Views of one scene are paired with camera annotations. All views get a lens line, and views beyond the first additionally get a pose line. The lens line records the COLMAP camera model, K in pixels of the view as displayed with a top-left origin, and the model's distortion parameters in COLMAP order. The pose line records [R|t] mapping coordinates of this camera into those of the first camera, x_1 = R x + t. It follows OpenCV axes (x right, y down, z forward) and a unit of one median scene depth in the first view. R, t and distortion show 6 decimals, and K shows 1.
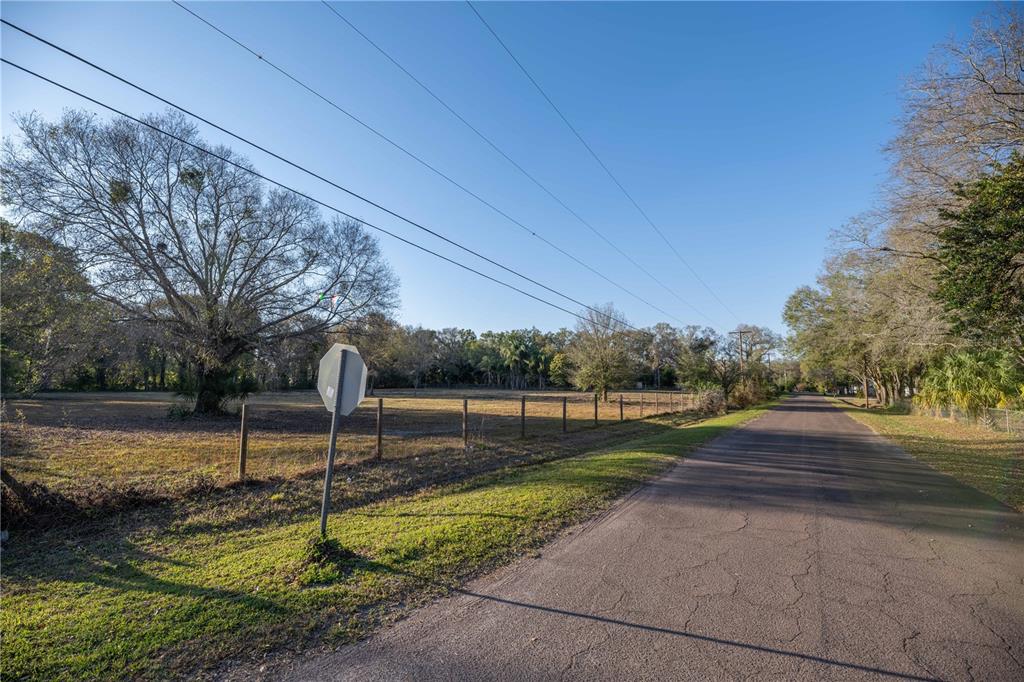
lens RADIAL K [[422.6, 0, 502.4], [0, 422.6, 347.1], [0, 0, 1]] dist [0.001820, -0.004295]
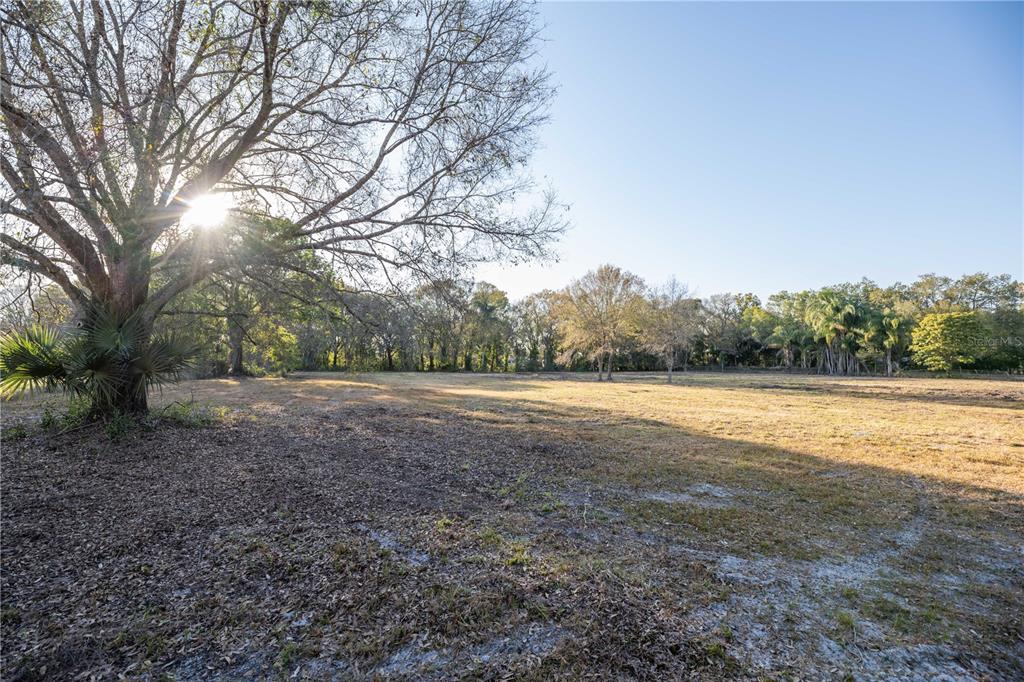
lens RADIAL K [[422.6, 0, 521.3], [0, 422.6, 343.3], [0, 0, 1]] dist [0.001820, -0.004295]
pose [[0.844730, -0.026245, -0.534549, -0.028254], [0.041969, 0.998970, 0.017276, 0.020112], [0.533545, -0.037028, 0.844961, 0.196049]]
